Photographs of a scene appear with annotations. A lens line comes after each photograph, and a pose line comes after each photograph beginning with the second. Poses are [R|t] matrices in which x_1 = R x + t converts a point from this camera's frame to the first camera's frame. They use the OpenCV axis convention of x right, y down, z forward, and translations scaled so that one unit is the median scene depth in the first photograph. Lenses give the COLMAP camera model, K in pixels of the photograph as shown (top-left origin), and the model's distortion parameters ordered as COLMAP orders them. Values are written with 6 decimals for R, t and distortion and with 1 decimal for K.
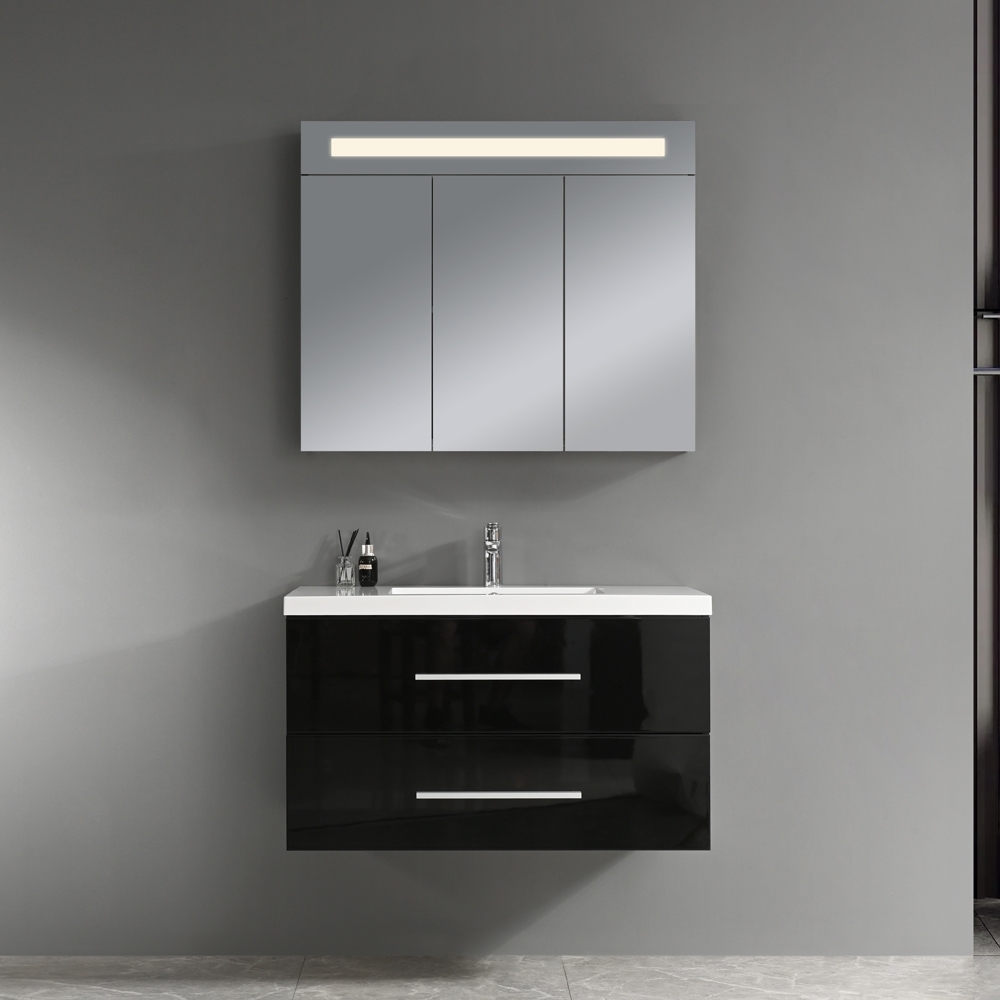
lens RADIAL K [[2133.2, 0, 500.3], [0, 2133.2, 506.0], [0, 0, 1]] dist [0.089757, 0.000000]
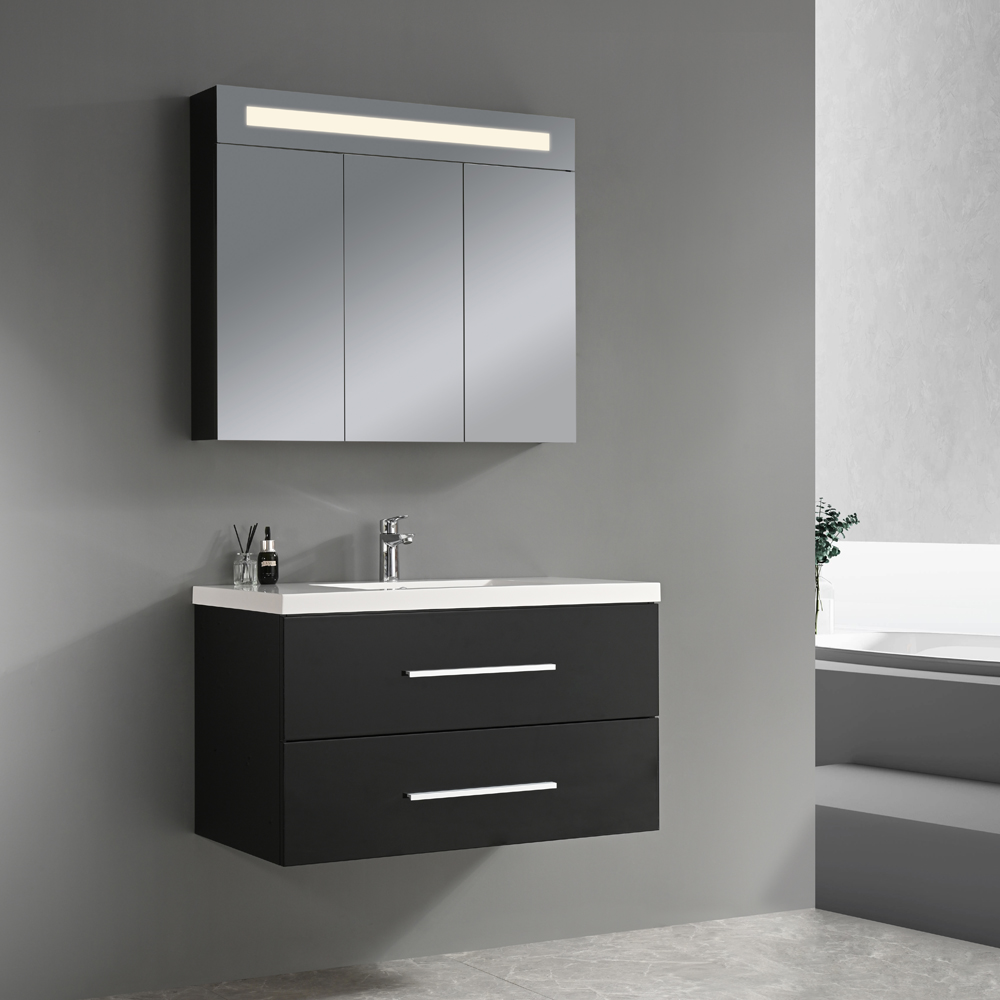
lens RADIAL K [[2220.4, 0, 501.1], [0, 2220.4, 496.4], [0, 0, 1]] dist [0.078927, 0.000000]
pose [[0.875980, -0.003793, 0.482333, -0.445909], [0.008646, 0.999932, -0.007837, 0.007468], [-0.482270, 0.011035, 0.875953, 0.092238]]
